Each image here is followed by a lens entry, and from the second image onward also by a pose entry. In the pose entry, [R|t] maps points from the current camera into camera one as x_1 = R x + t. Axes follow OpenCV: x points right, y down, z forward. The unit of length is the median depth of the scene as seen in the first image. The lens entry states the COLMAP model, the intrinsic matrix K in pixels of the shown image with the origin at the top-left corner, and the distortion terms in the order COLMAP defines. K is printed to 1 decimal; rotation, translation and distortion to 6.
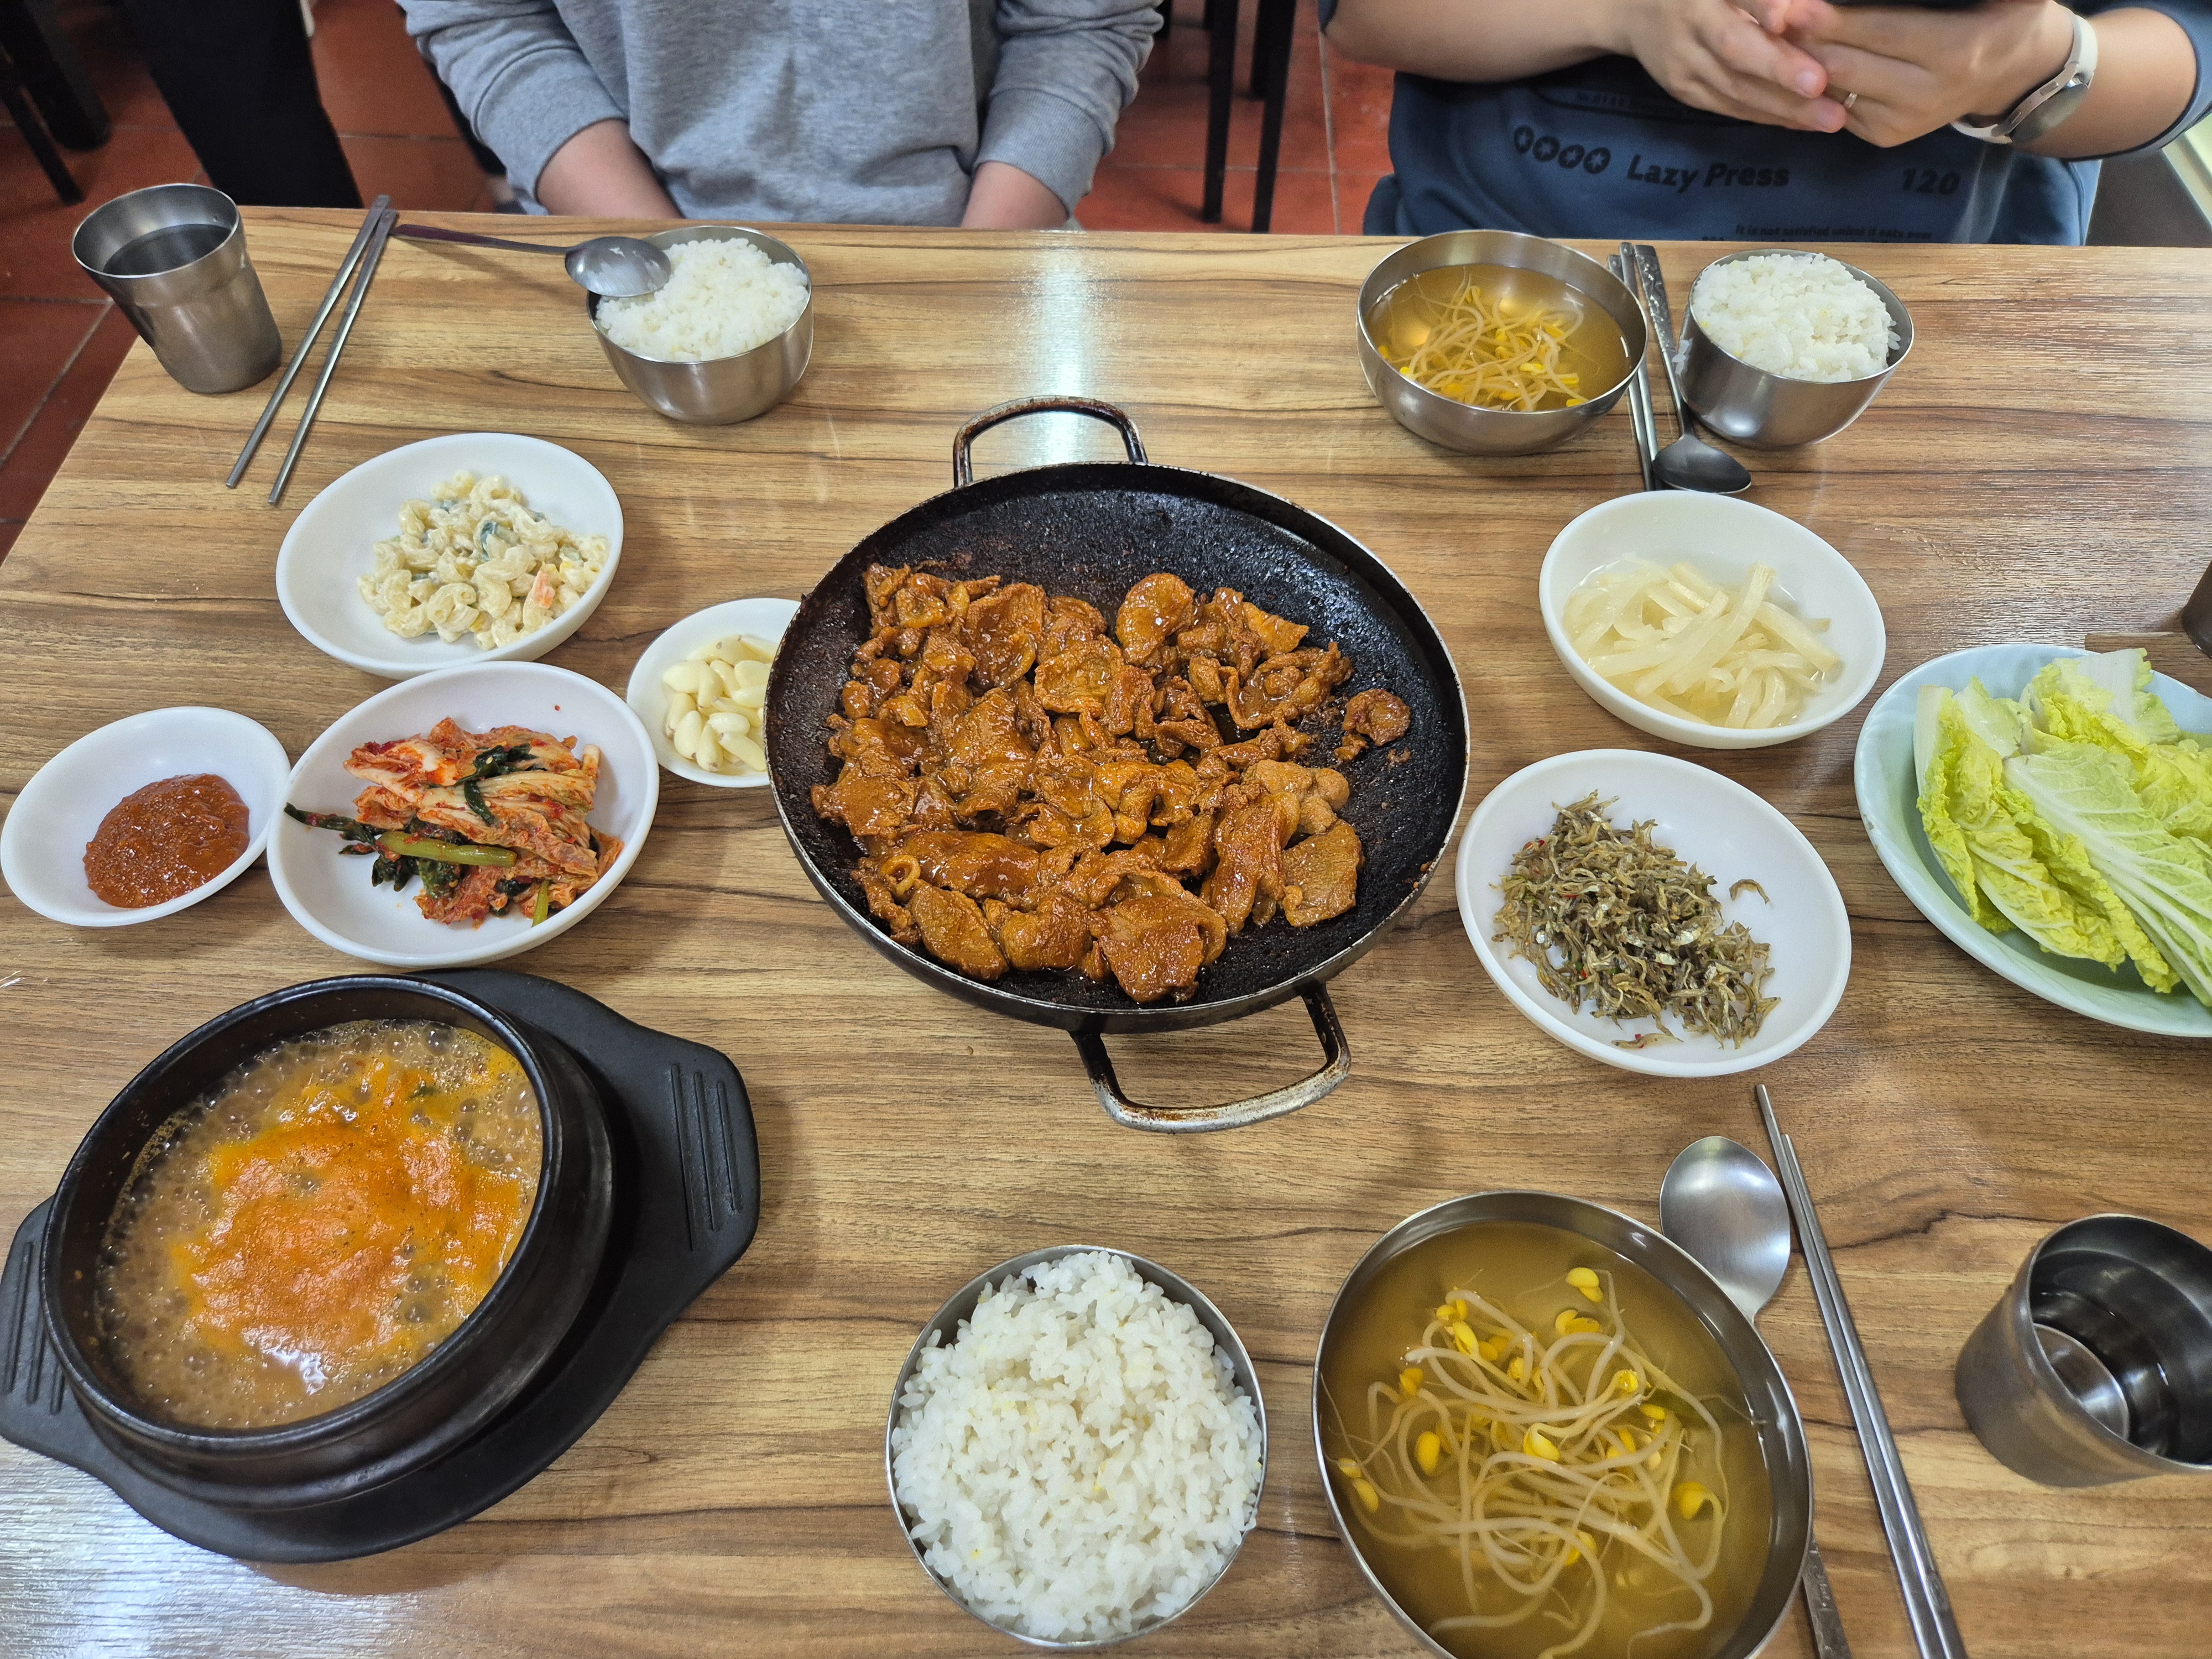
lens RADIAL K [[1487.5, 0, 1109.5], [0, 1487.5, 828.1], [0, 0, 1]] dist [-0.030521, -0.000399]
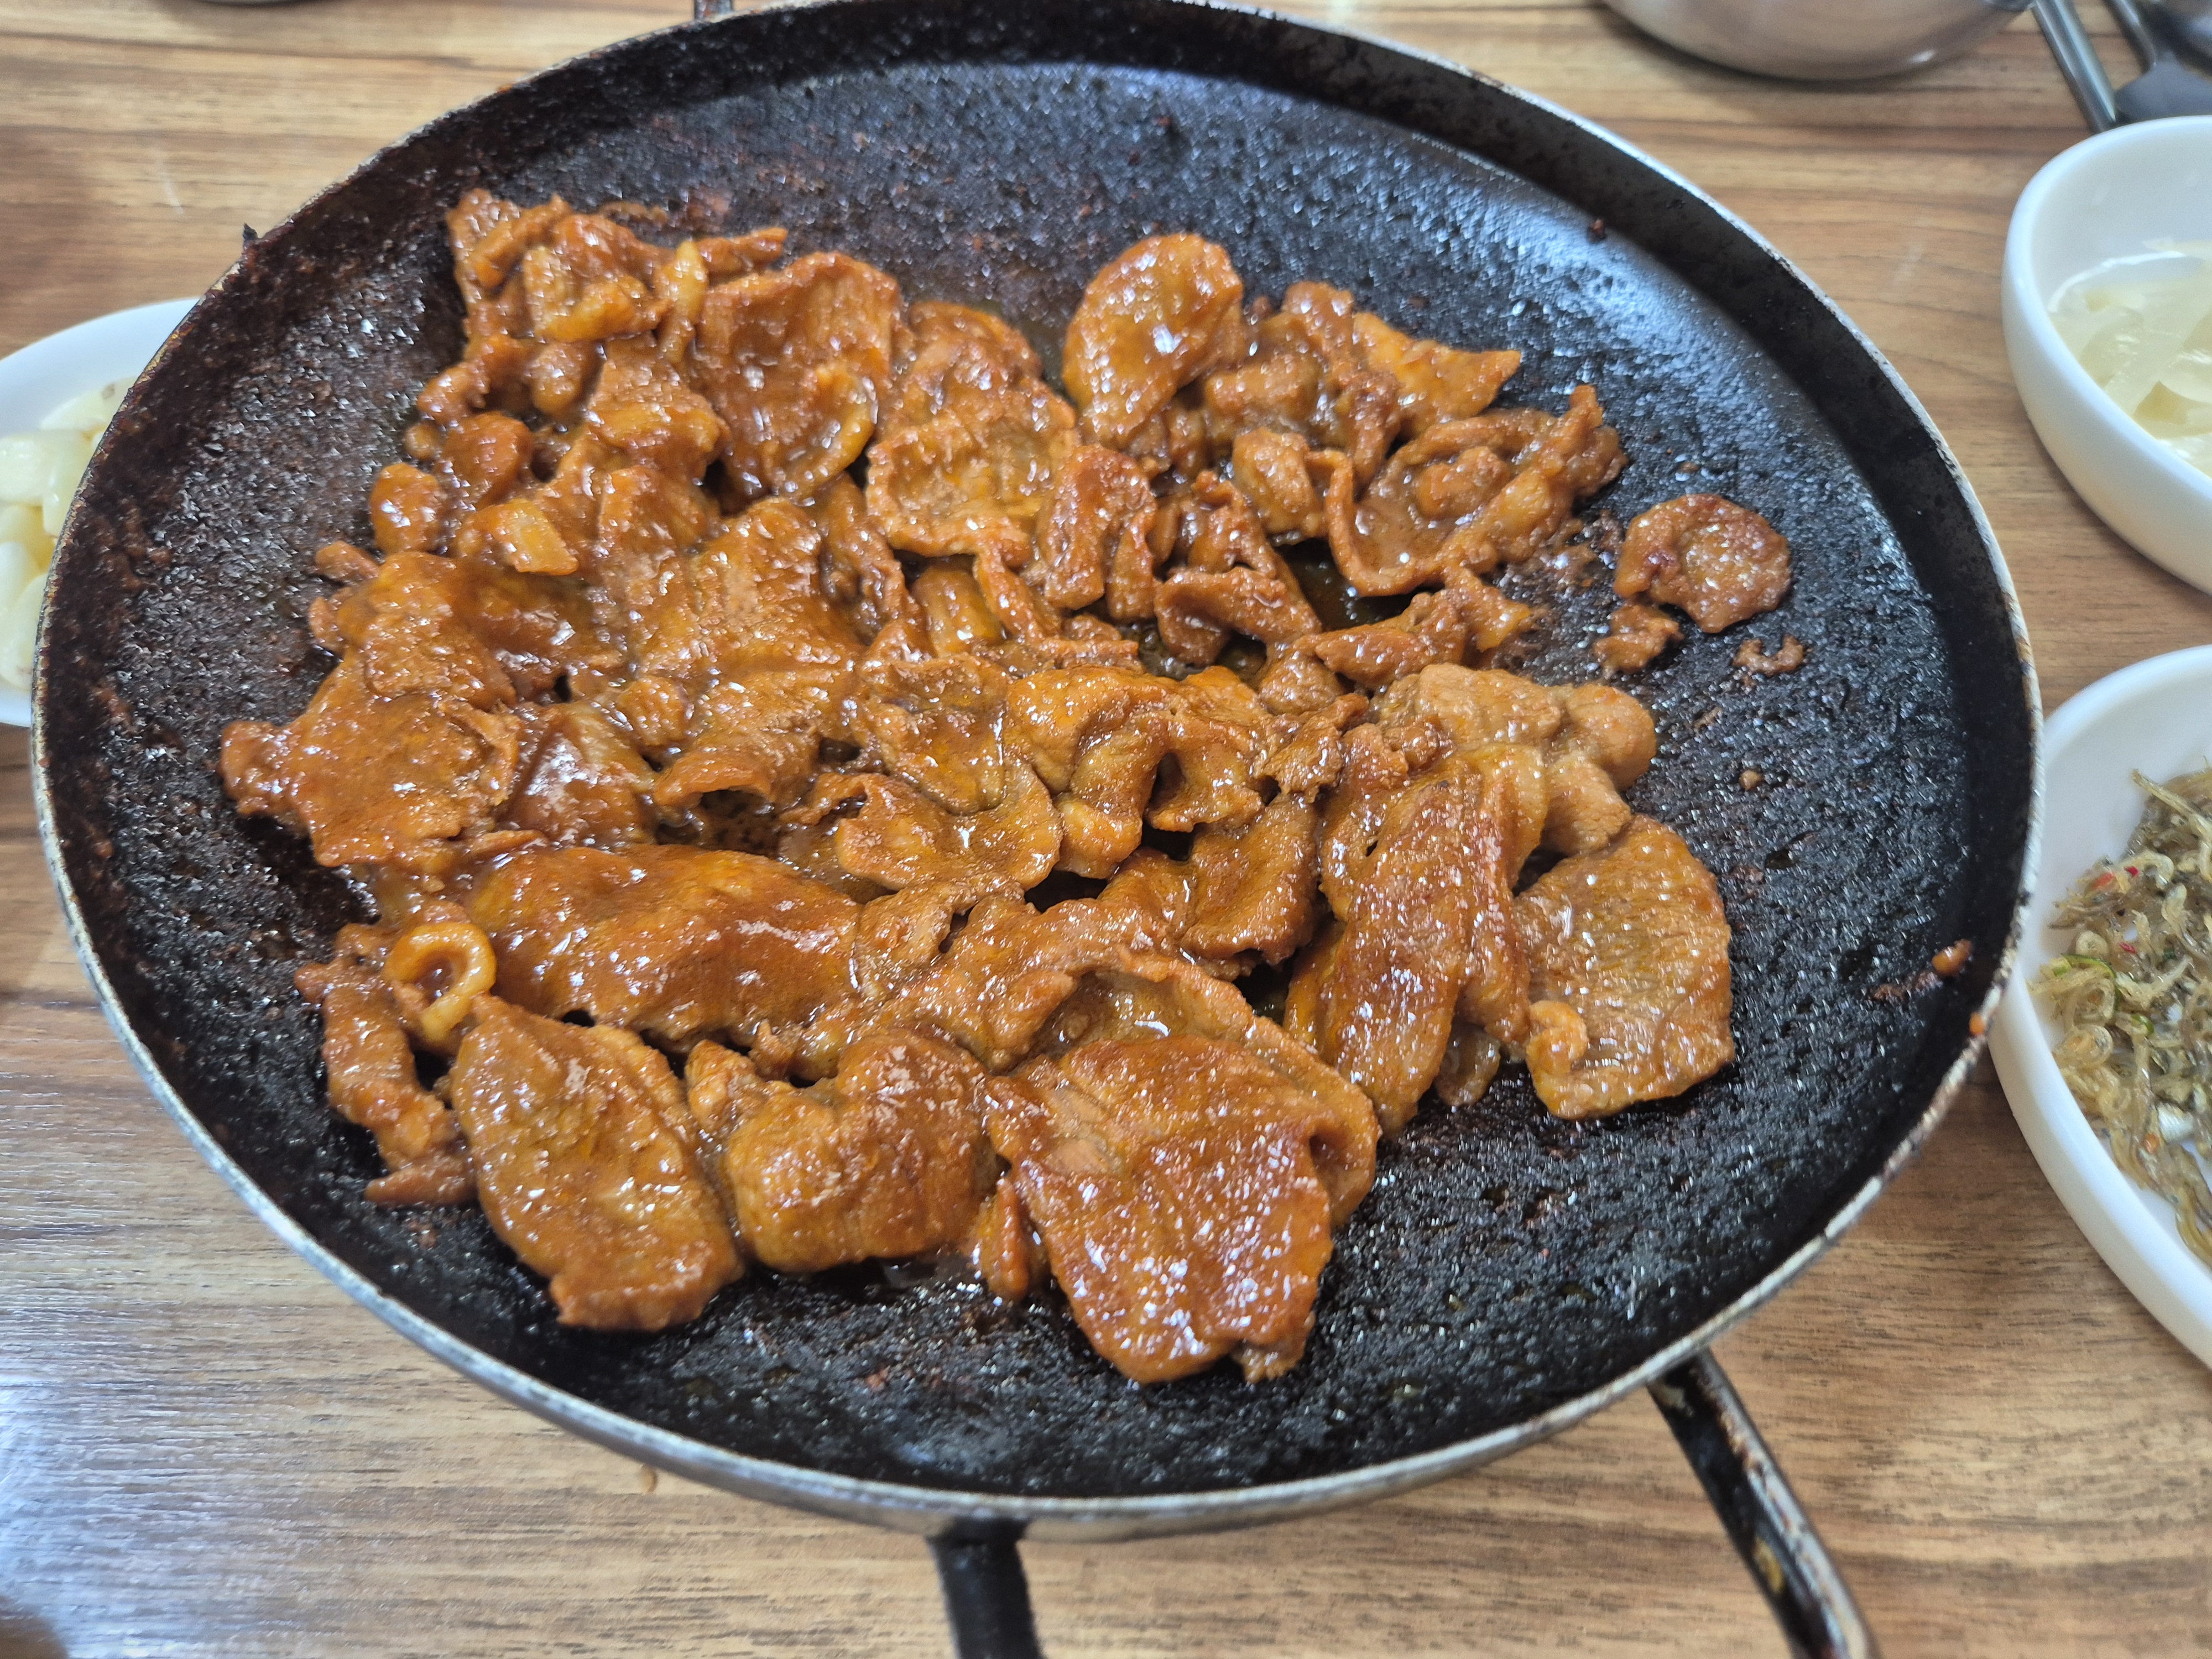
lens RADIAL K [[1487.5, 0, 1096.2], [0, 1487.5, 827.8], [0, 0, 1]] dist [-0.030521, -0.000399]
pose [[0.999515, 0.000139, 0.031138, 0.000854], [-0.000845, 0.999743, 0.022663, -0.010916], [-0.031127, -0.022678, 0.999258, 0.606224]]
